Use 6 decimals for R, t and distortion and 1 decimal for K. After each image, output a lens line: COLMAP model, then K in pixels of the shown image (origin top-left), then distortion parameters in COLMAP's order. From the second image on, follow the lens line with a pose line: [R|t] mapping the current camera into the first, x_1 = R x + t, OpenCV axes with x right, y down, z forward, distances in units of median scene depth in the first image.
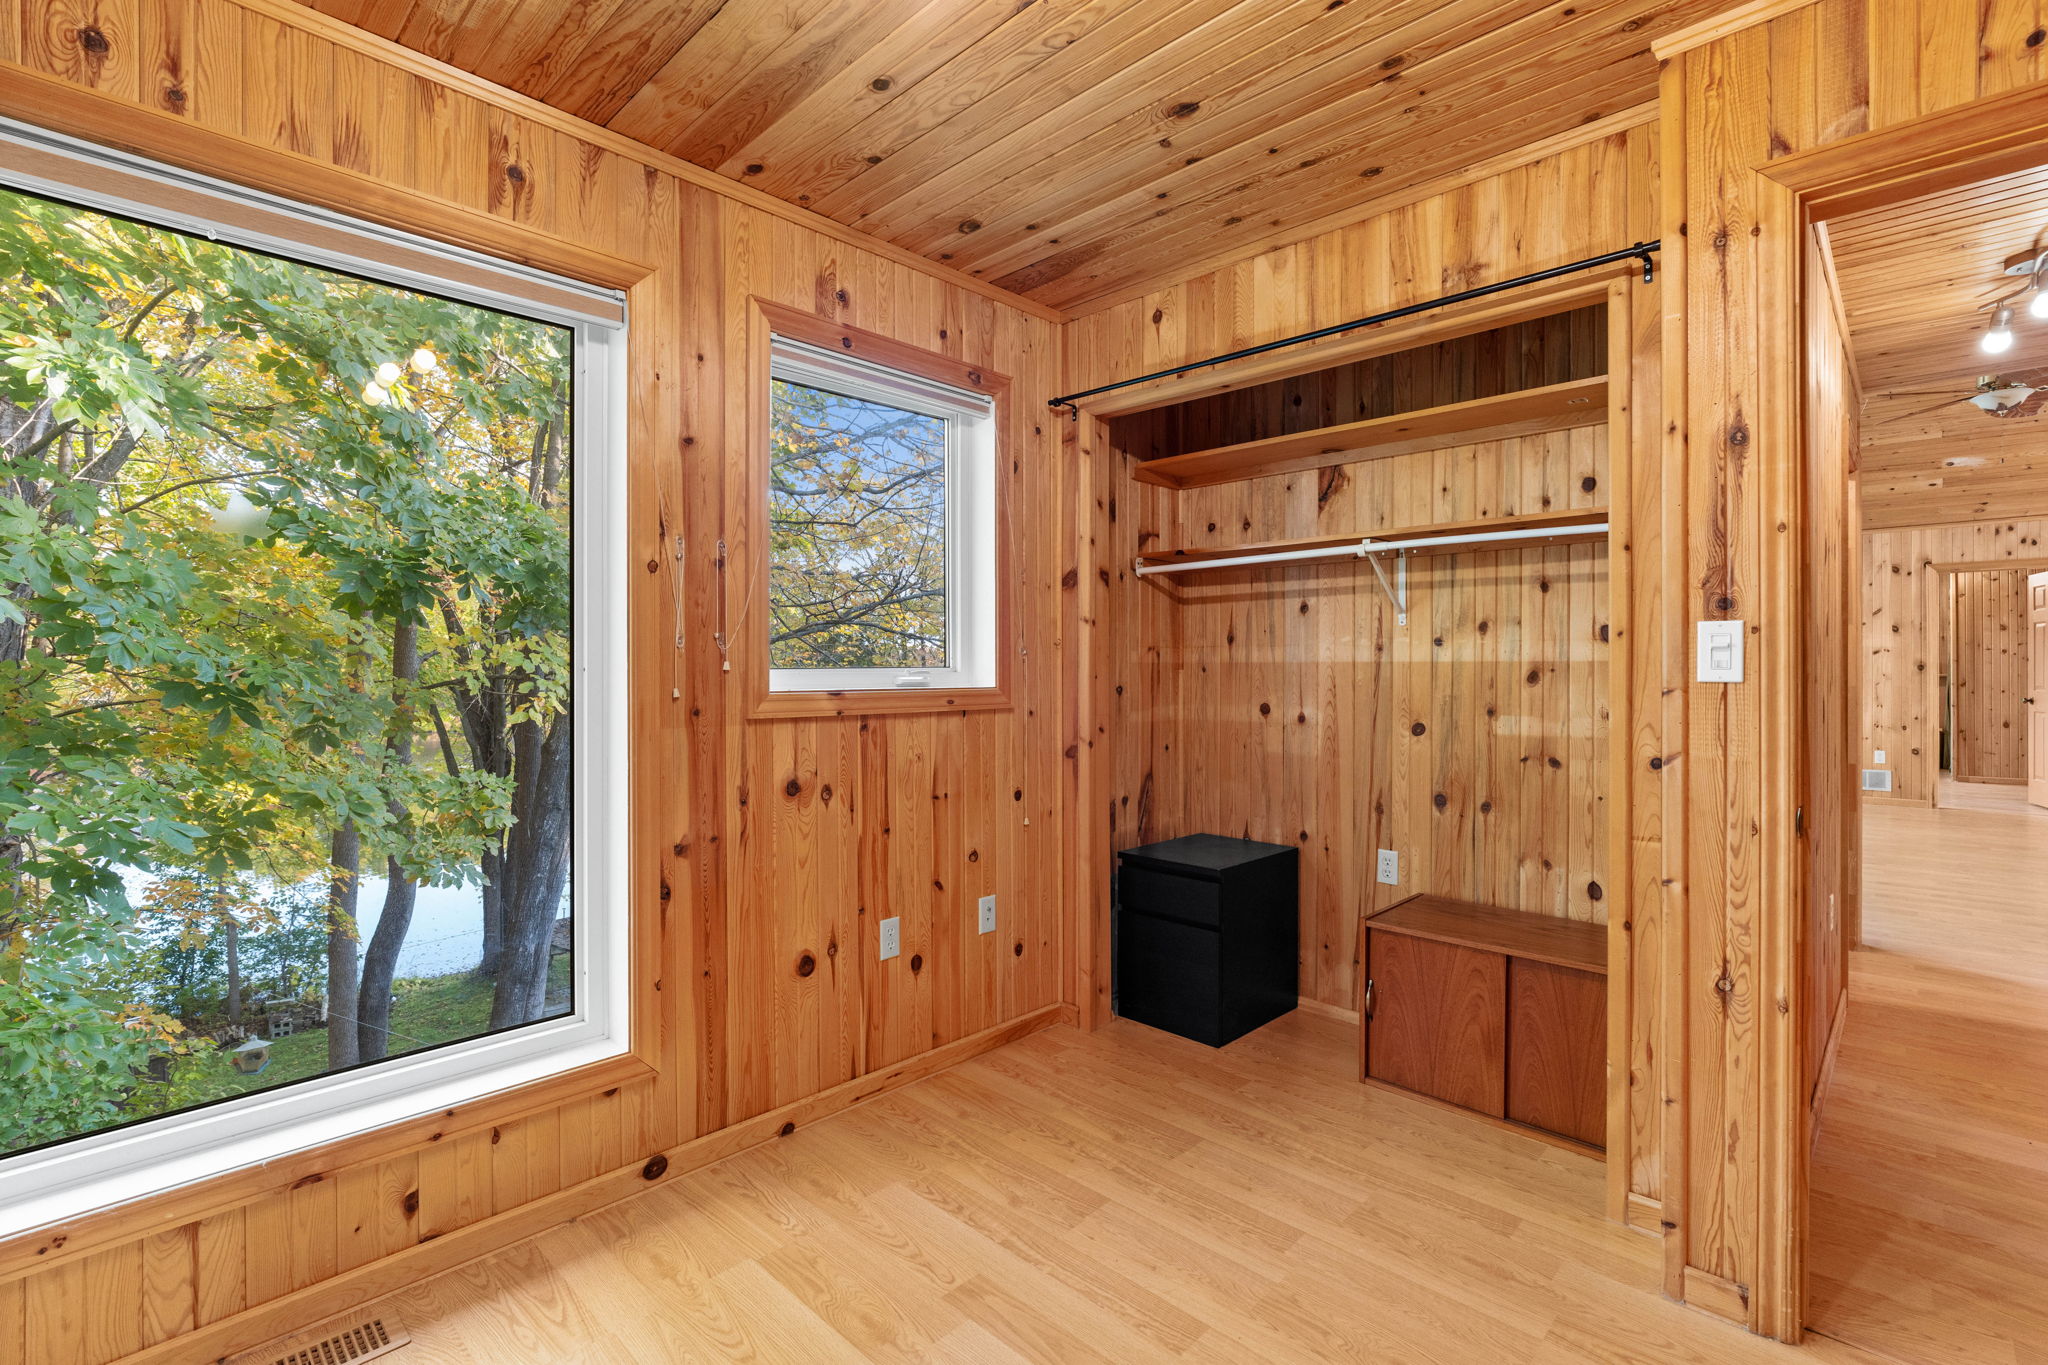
lens RADIAL K [[931.1, 0, 1015.0], [0, 931.1, 679.3], [0, 0, 1]] dist [-0.010194, 0.003253]
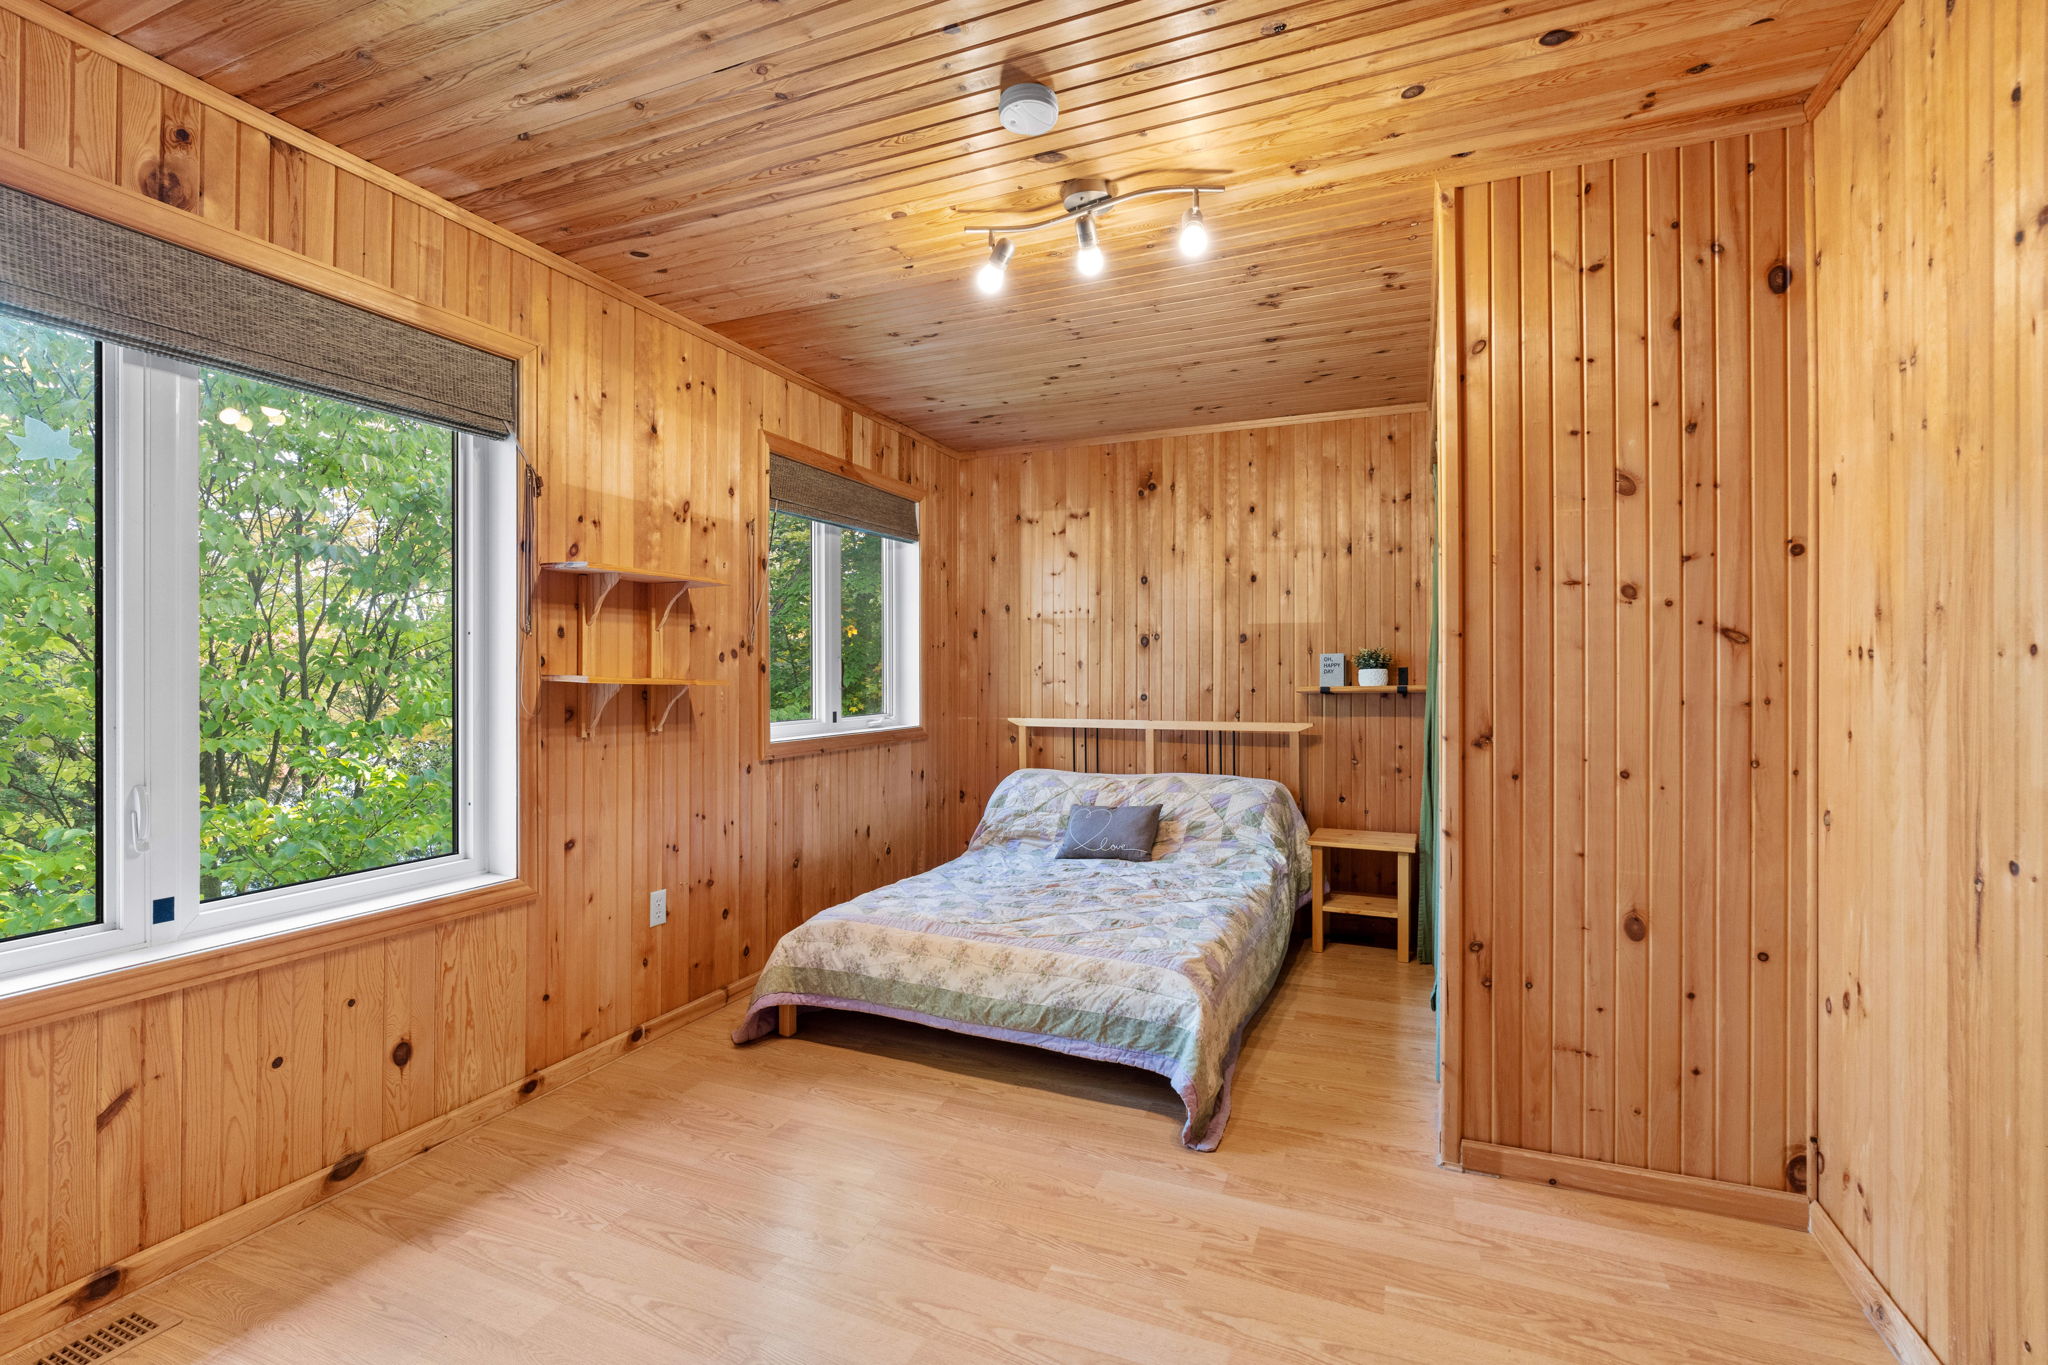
lens RADIAL K [[931.1, 0, 1011.7], [0, 931.1, 672.5], [0, 0, 1]] dist [-0.010194, 0.003253]
pose [[0.932383, 0.004176, 0.361448, 1.002398], [-0.003864, 0.999991, -0.001587, -0.011944], [-0.361452, 0.000083, 0.932391, 0.995165]]
